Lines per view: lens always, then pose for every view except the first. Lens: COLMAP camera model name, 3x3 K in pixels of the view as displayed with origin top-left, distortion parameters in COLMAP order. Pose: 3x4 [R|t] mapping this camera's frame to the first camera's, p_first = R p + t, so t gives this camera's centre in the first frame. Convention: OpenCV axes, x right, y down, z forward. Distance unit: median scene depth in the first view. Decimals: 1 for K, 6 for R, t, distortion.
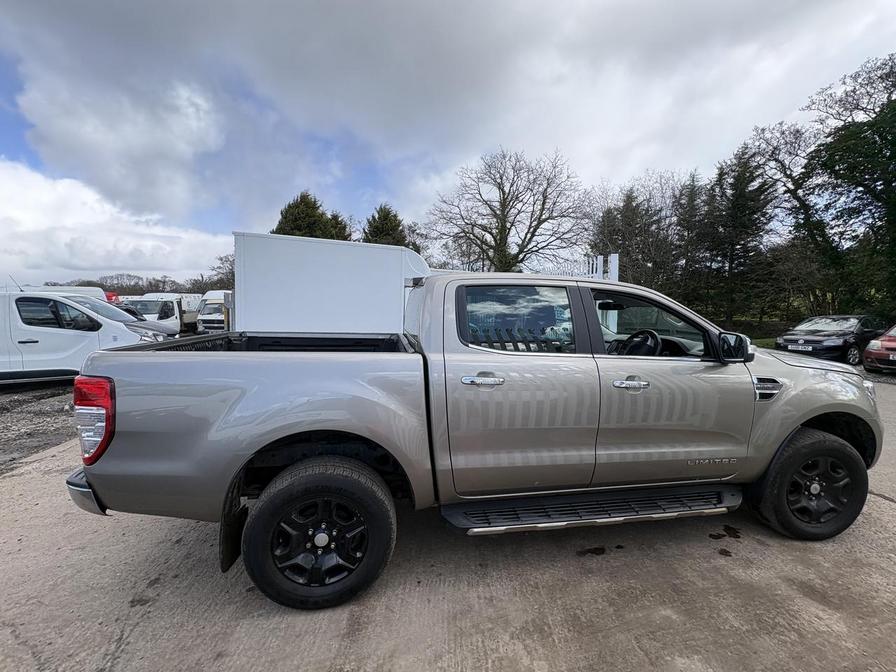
lens RADIAL K [[354.5, 0, 443.7], [0, 354.5, 338.9], [0, 0, 1]] dist [-0.000978, -0.000464]
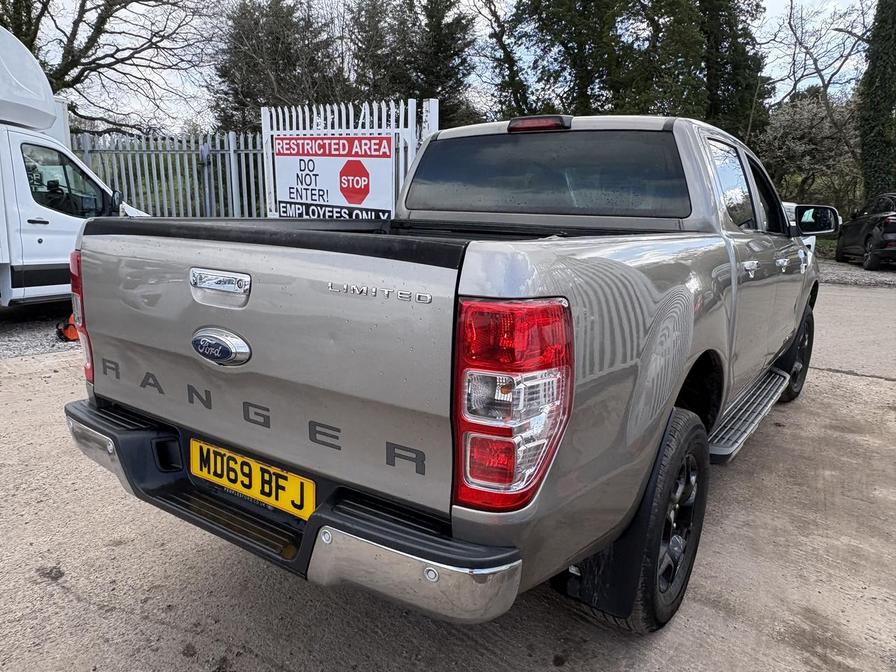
lens RADIAL K [[655.4, 0, 445.4], [0, 655.4, 339.6], [0, 0, 1]] dist [-0.001326, 0.002884]
pose [[0.700824, -0.141233, 0.699213, -0.161798], [0.045664, 0.987076, 0.153608, 0.003108], [-0.711871, -0.075723, 0.698216, 0.052107]]
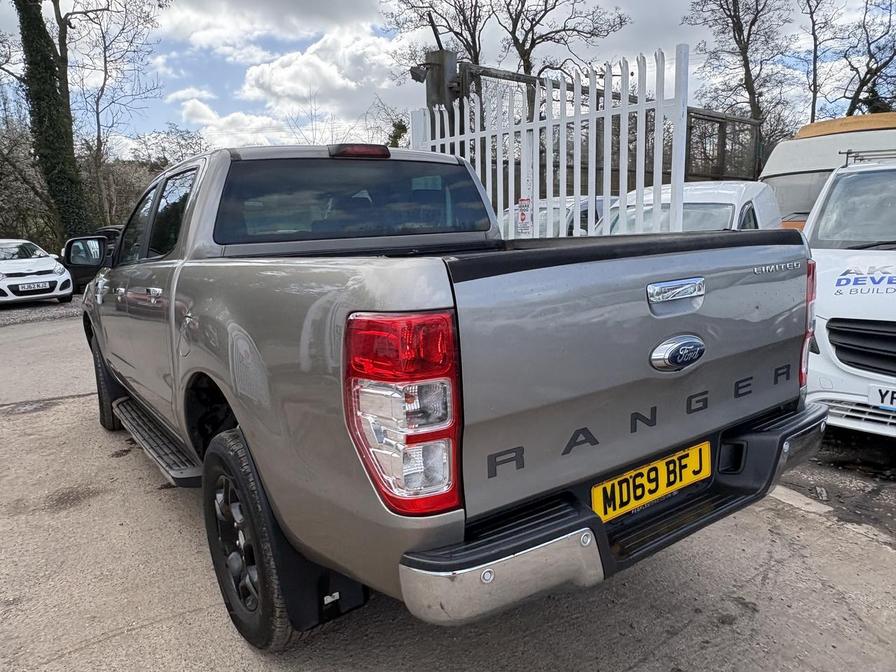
lens RADIAL K [[651.1, 0, 460.0], [0, 651.1, 334.9], [0, 0, 1]] dist [-0.001569, -0.001240]
pose [[-0.448428, -0.135611, 0.883472, -0.193142], [0.116091, 0.971214, 0.208004, -0.011063], [-0.886248, 0.195838, -0.419776, 0.225069]]
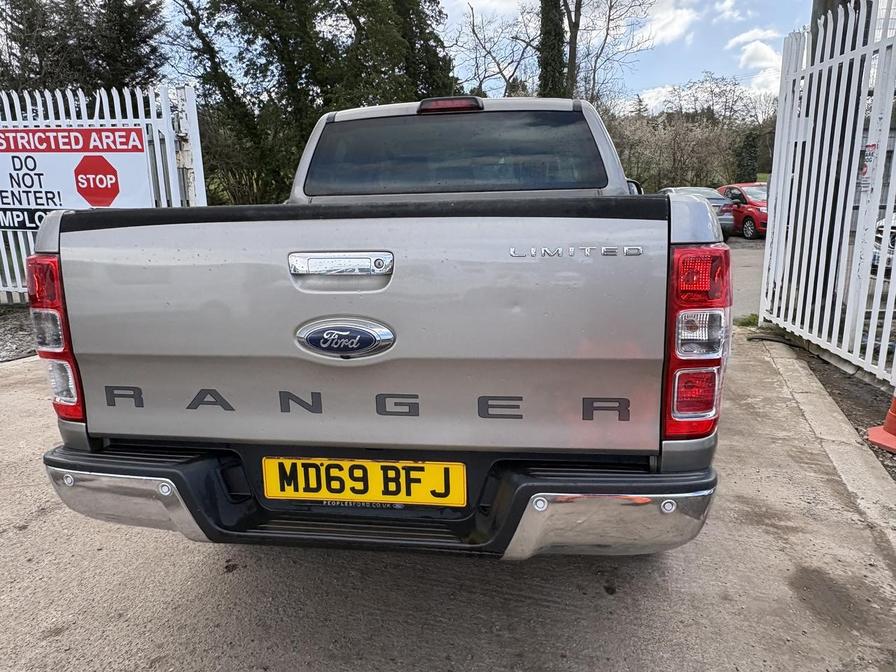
lens RADIAL K [[656.1, 0, 450.9], [0, 656.1, 337.9], [0, 0, 1]] dist [-0.002128, 0.007516]
pose [[0.315653, -0.214474, 0.924318, -0.195037], [0.109016, 0.975867, 0.189206, 0.002599], [-0.942592, 0.041042, 0.331416, 0.104475]]
